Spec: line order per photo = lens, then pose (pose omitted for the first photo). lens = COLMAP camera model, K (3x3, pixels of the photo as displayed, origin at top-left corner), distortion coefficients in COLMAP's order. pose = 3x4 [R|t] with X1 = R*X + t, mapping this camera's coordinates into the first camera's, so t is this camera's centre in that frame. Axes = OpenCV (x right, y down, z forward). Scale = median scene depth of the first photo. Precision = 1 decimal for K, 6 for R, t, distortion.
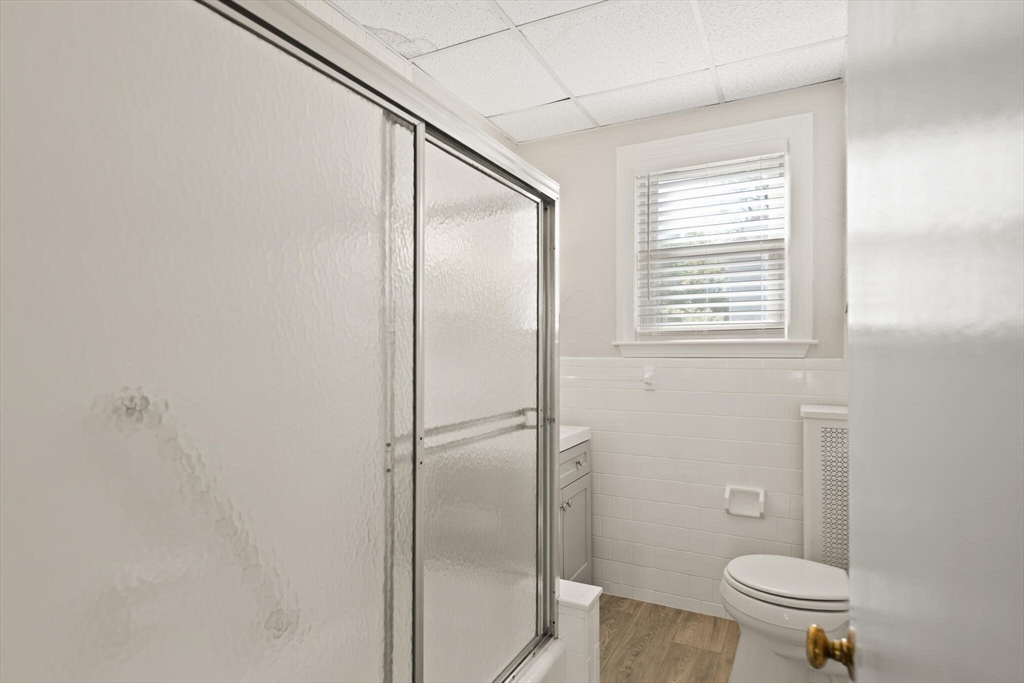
lens RADIAL K [[538.0, 0, 512.0], [0, 538.0, 341.5], [0, 0, 1]] dist [0.001080, 0.000248]
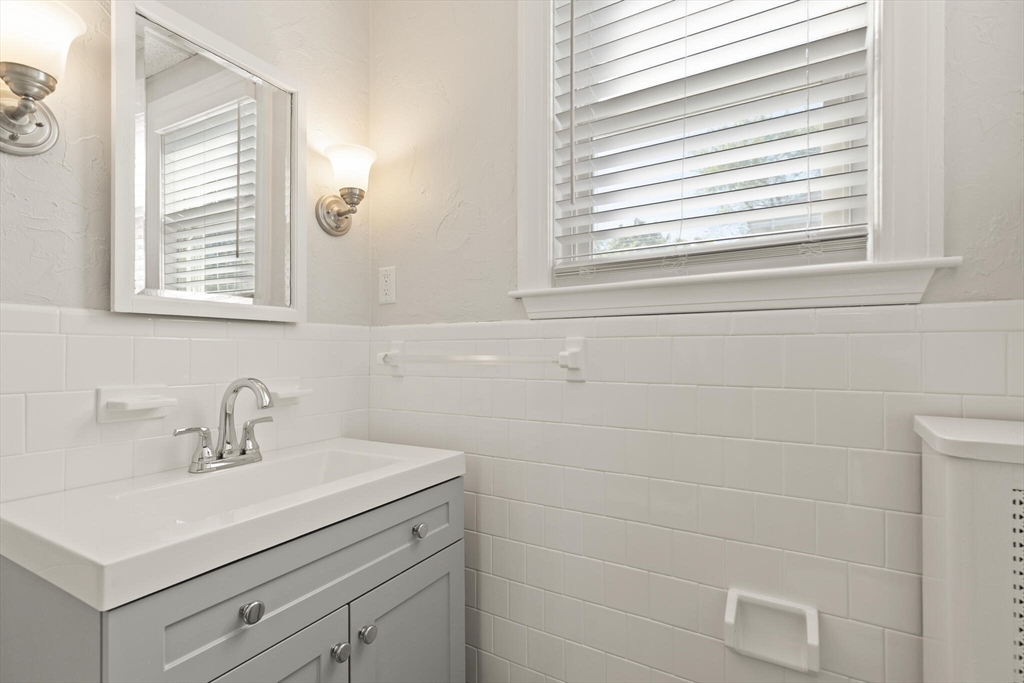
lens RADIAL K [[487.3, 0, 512.0], [0, 487.3, 341.5], [0, 0, 1]] dist [0.000202, -0.000164]
pose [[0.998378, -0.001676, -0.056911, 0.242190], [0.001623, 0.999998, -0.000973, 0.057858], [0.056913, 0.000879, 0.998379, 0.586090]]
